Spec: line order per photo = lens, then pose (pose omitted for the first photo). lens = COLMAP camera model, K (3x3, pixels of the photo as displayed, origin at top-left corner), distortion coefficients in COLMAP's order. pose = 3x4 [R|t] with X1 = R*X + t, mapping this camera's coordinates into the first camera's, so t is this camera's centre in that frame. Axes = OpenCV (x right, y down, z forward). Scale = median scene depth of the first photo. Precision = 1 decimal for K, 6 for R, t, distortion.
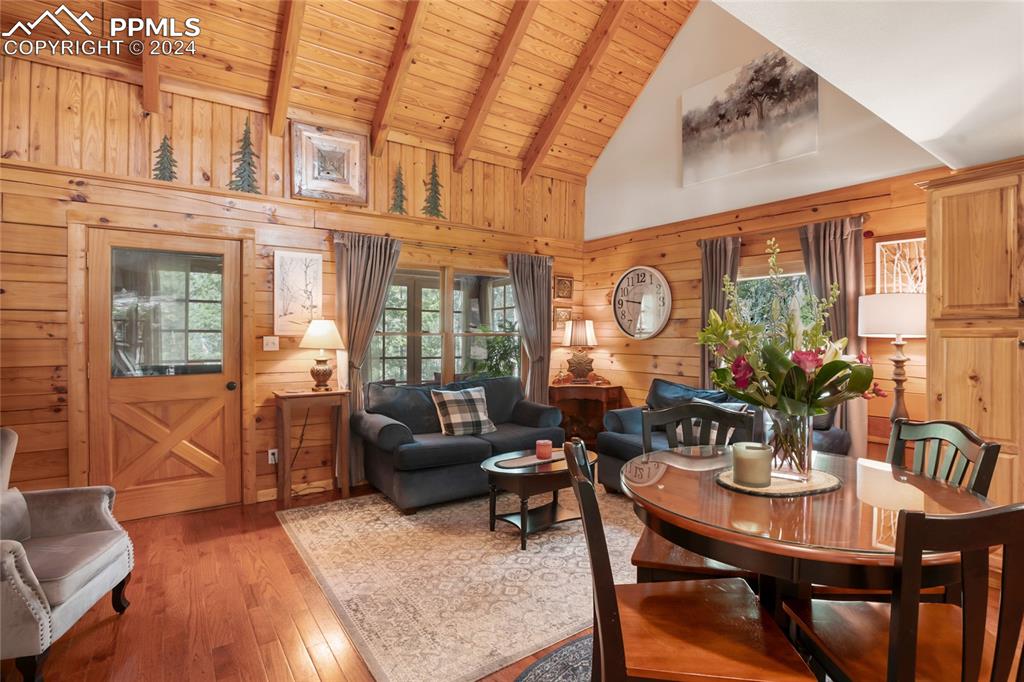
lens RADIAL K [[497.7, 0, 525.9], [0, 497.7, 337.6], [0, 0, 1]] dist [-0.047635, 0.012101]
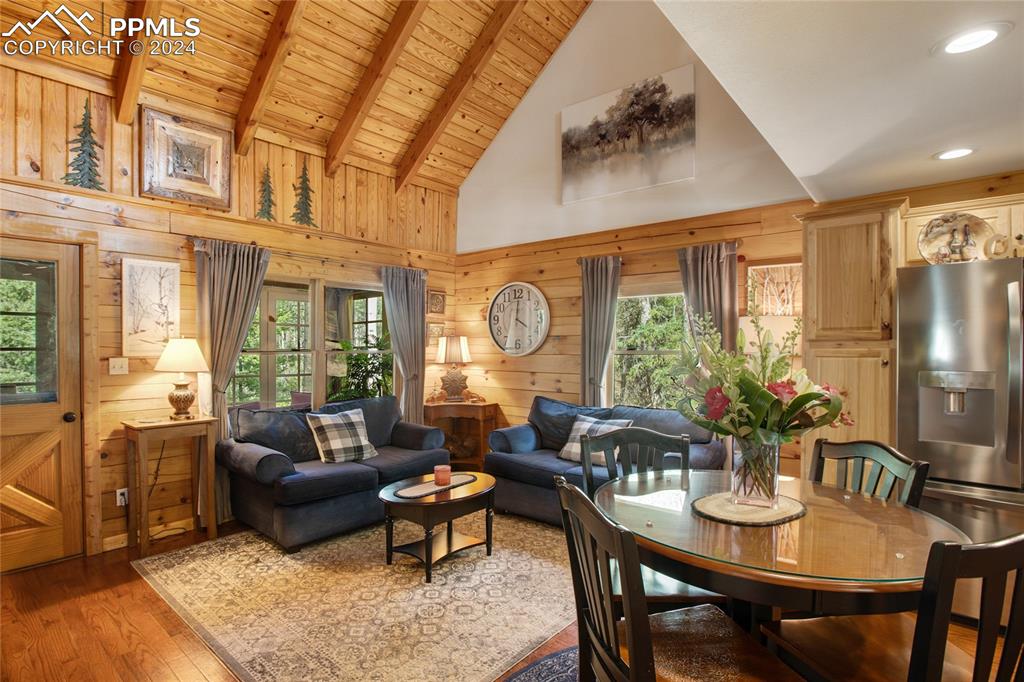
lens RADIAL K [[511.6, 0, 460.0], [0, 511.6, 352.1], [0, 0, 1]] dist [-0.042082, 0.012388]
pose [[0.982090, -0.005730, 0.188326, -0.098664], [0.004501, 0.999966, 0.006951, -0.015980], [-0.188360, -0.005979, 0.982082, 0.025031]]
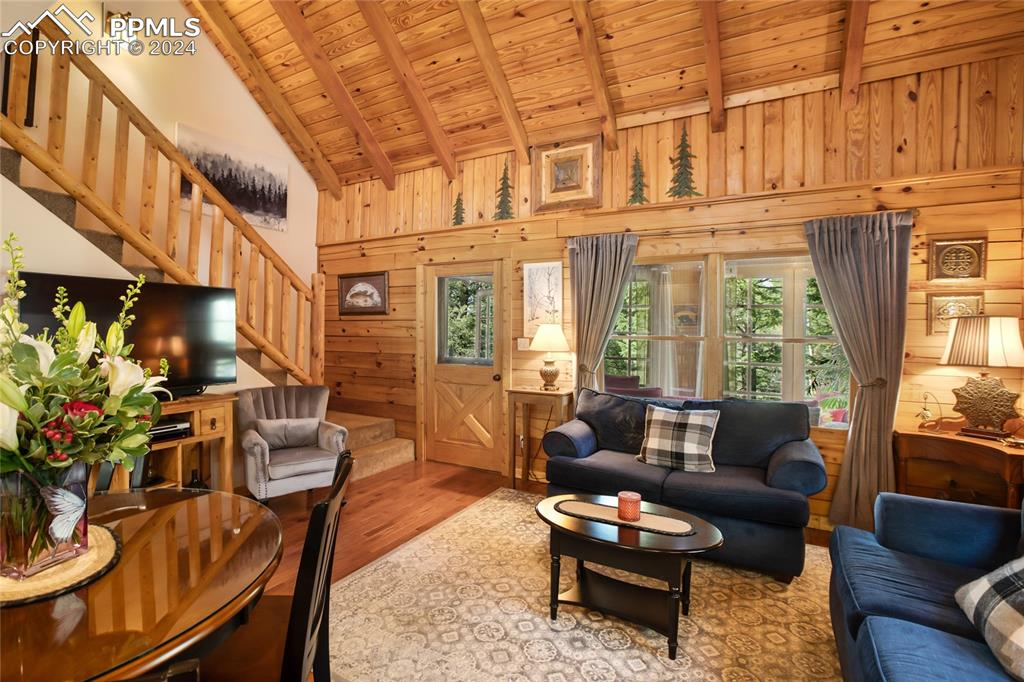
lens RADIAL K [[479.3, 0, 491.3], [0, 479.3, 333.0], [0, 0, 1]] dist [-0.043854, 0.013045]
pose [[0.411496, 0.008791, -0.911369, 0.489984], [-0.015930, 0.999870, 0.002452, -0.016499], [0.911272, 0.013509, 0.411583, 0.465538]]
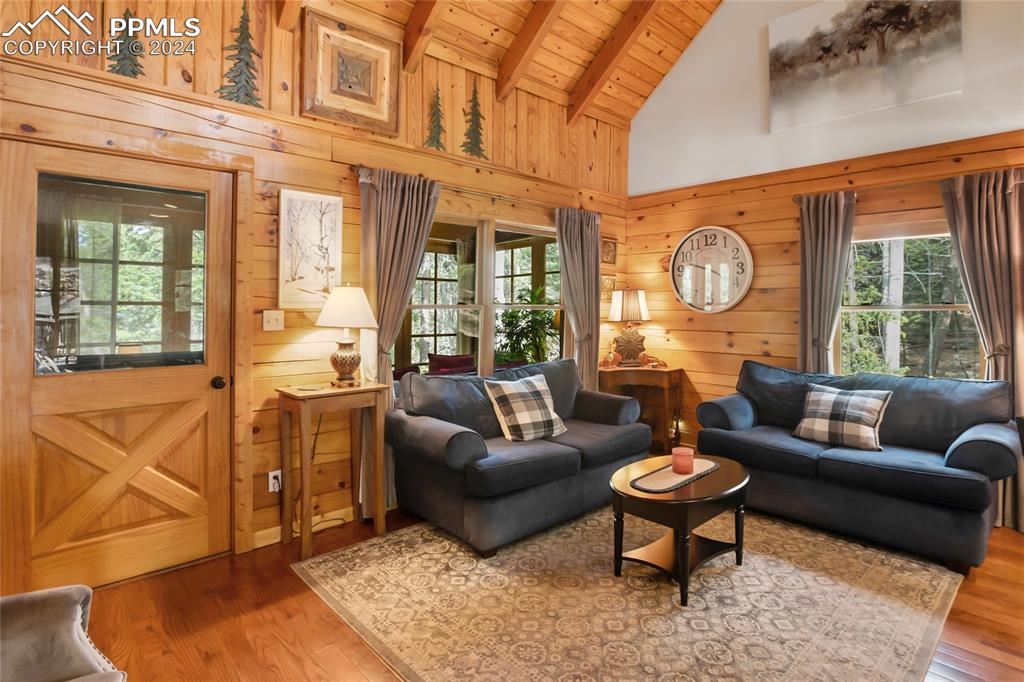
lens RADIAL K [[528.4, 0, 524.5], [0, 528.4, 301.1], [0, 0, 1]] dist [-0.043191, 0.009778]
pose [[0.991427, 0.000446, 0.130661, -0.261339], [0.001934, 0.999834, -0.018092, -0.001553], [-0.130648, 0.018189, 0.991262, 0.209894]]
